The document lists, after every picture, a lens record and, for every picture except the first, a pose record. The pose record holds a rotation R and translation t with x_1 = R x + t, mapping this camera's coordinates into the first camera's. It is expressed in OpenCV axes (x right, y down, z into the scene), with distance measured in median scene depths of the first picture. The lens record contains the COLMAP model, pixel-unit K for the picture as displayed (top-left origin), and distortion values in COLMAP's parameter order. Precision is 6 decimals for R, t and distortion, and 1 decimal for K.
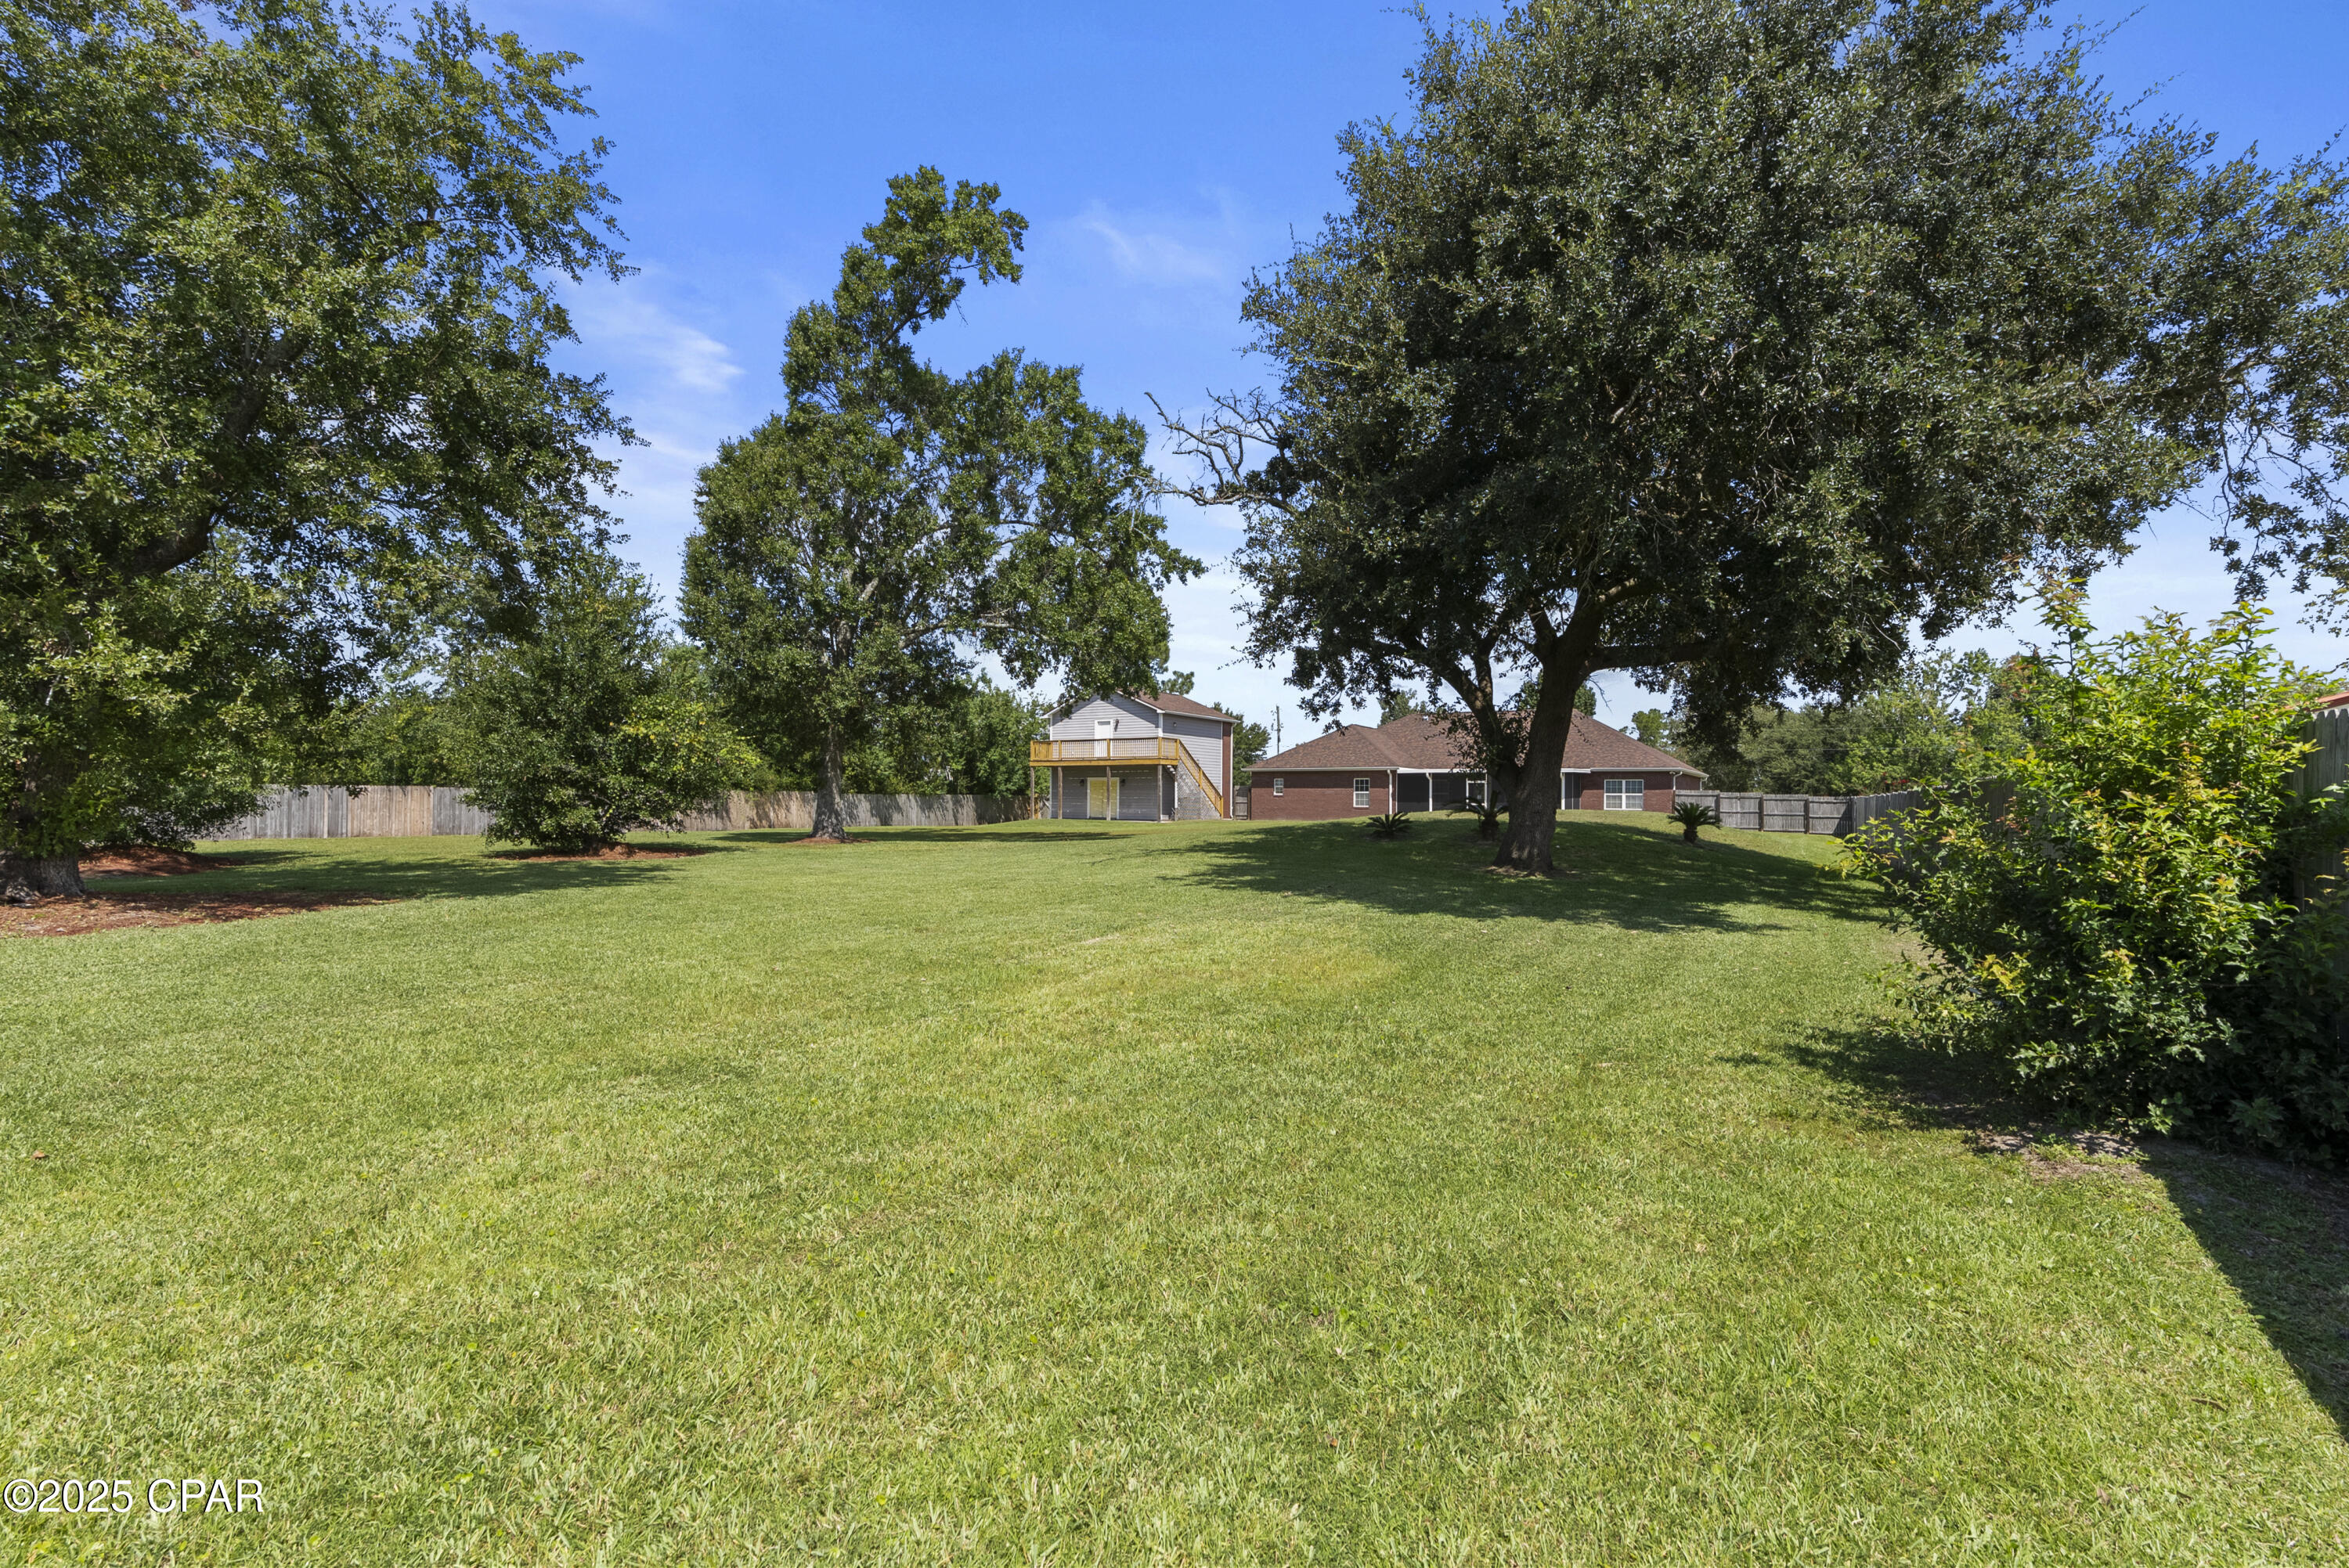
lens RADIAL K [[1066.1, 0, 1168.2], [0, 1066.1, 786.4], [0, 0, 1]] dist [-0.005654, 0.002452]
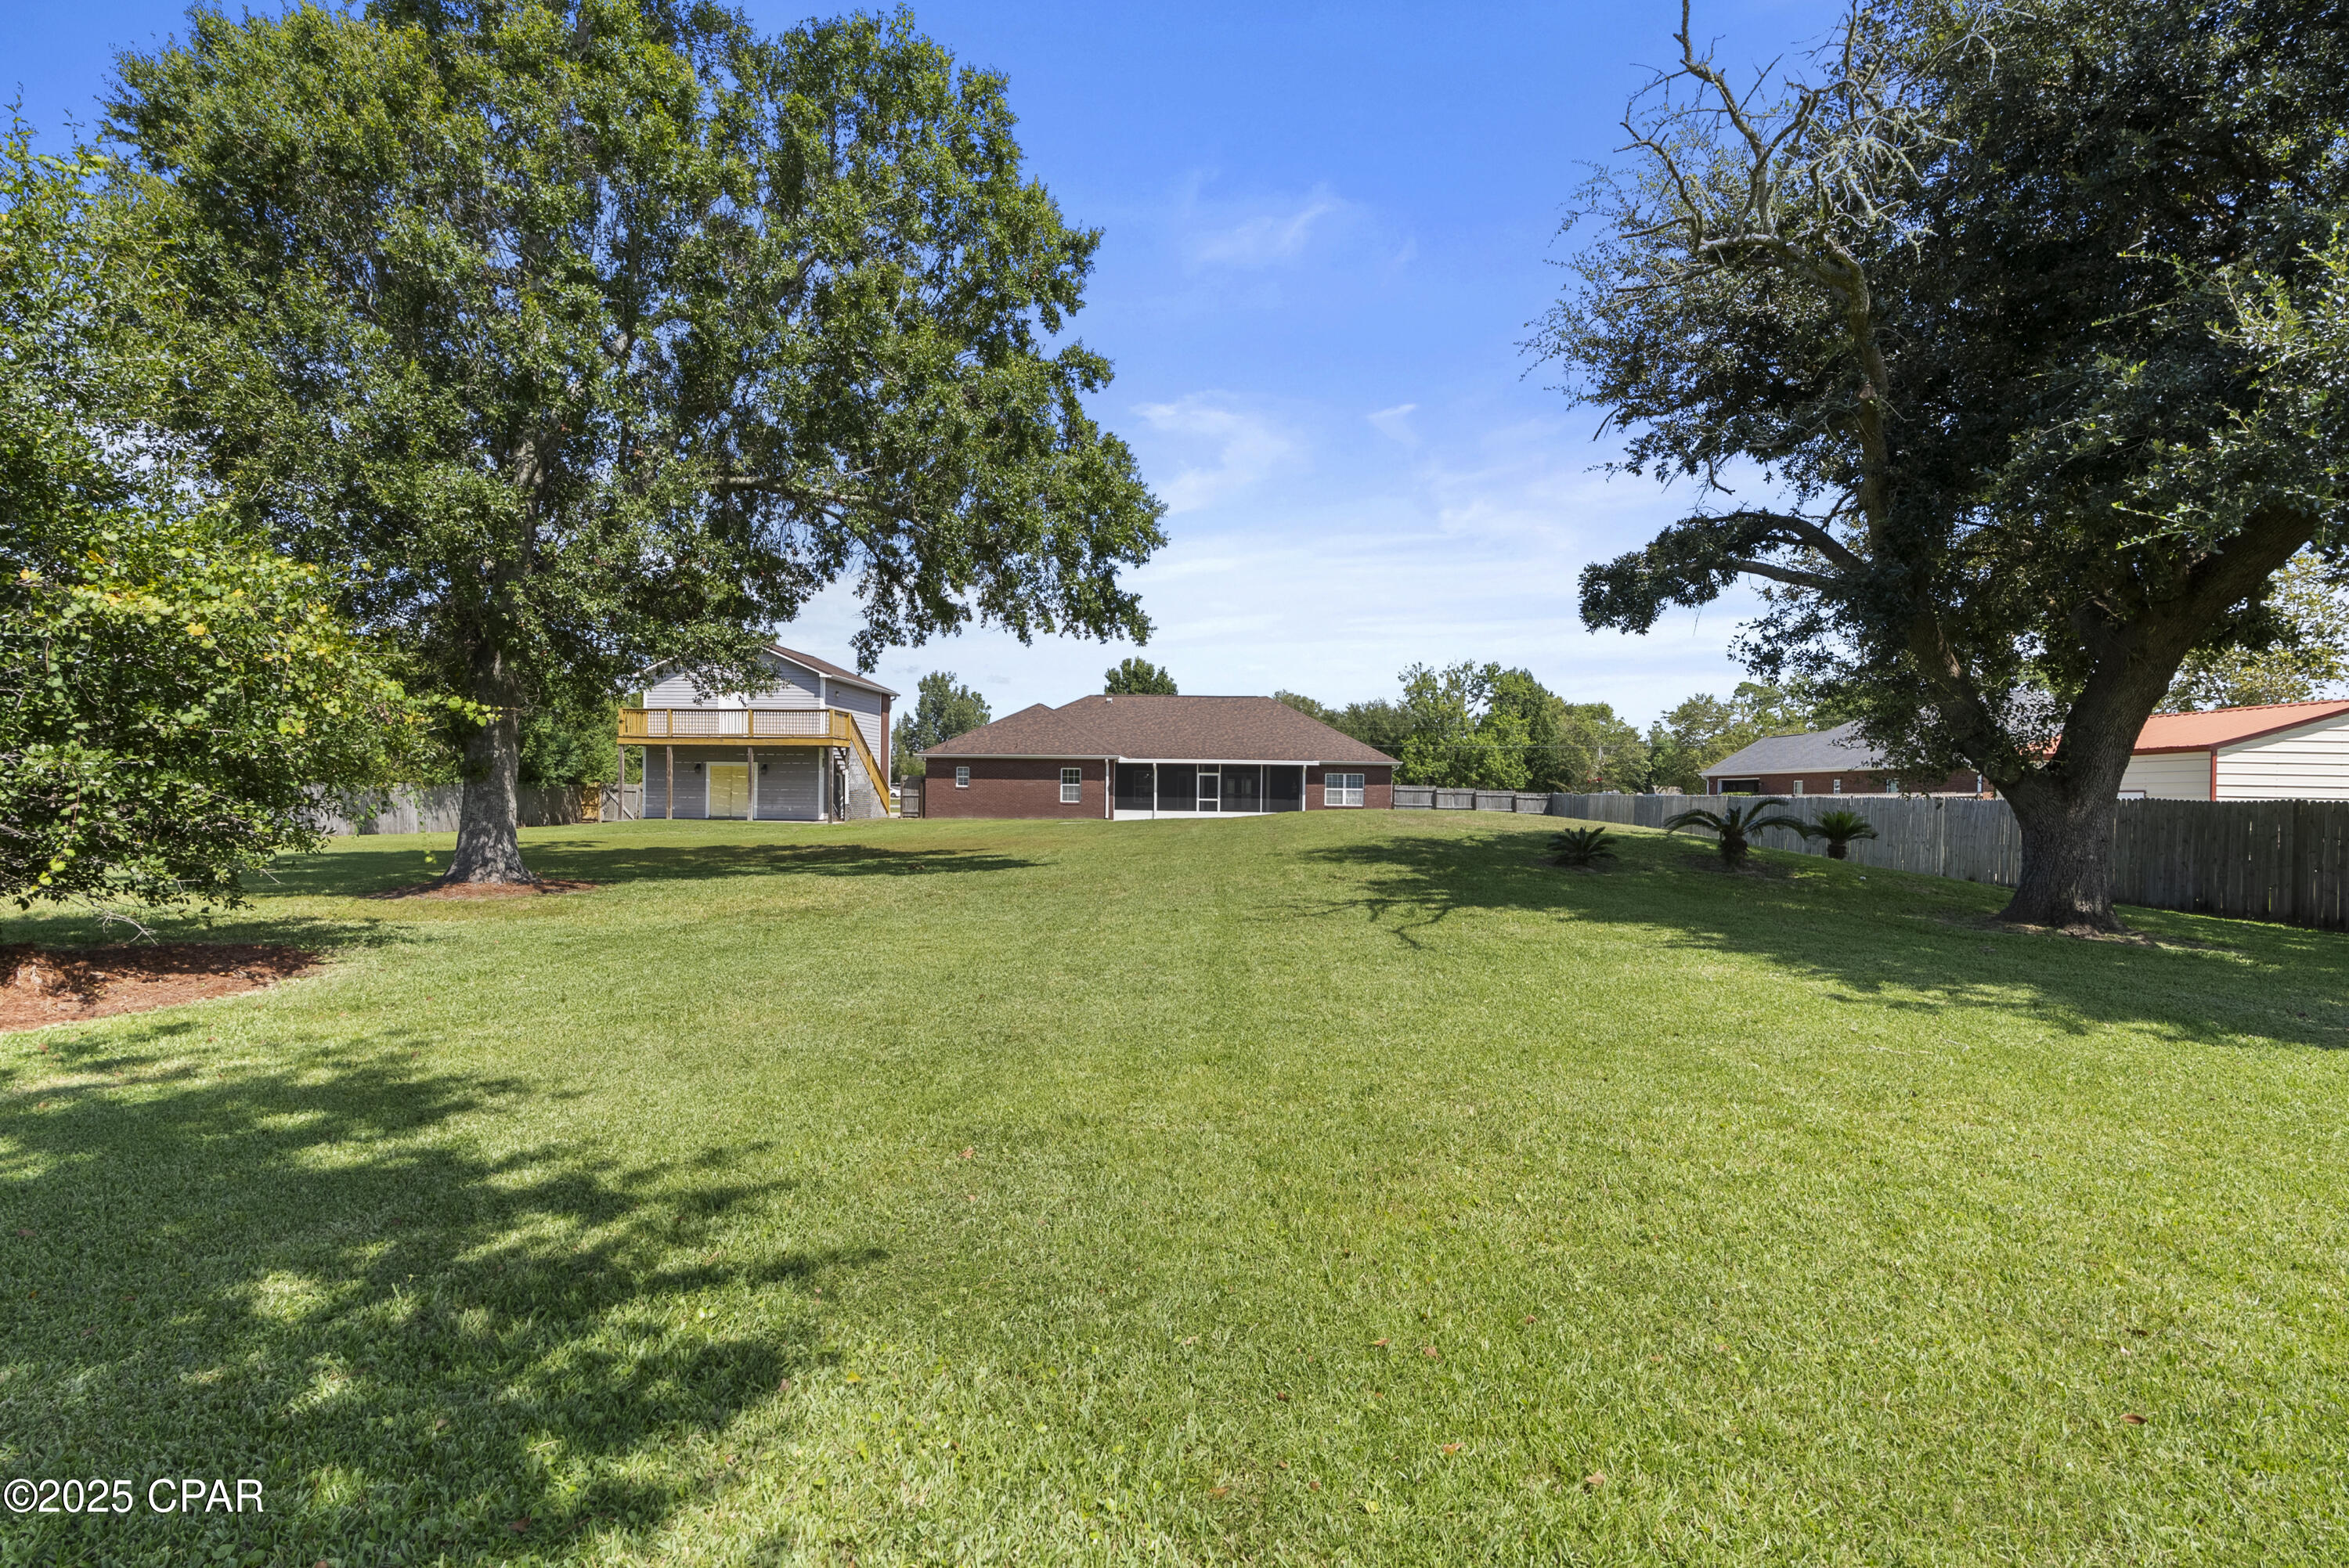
lens RADIAL K [[1066.1, 0, 1180.4], [0, 1066.1, 786.5], [0, 0, 1]] dist [-0.005654, 0.002452]
pose [[0.878348, 0.005070, 0.477995, -0.140635], [-0.011089, 0.999891, 0.009772, -0.002260], [-0.477893, -0.013884, 0.878308, 0.216321]]
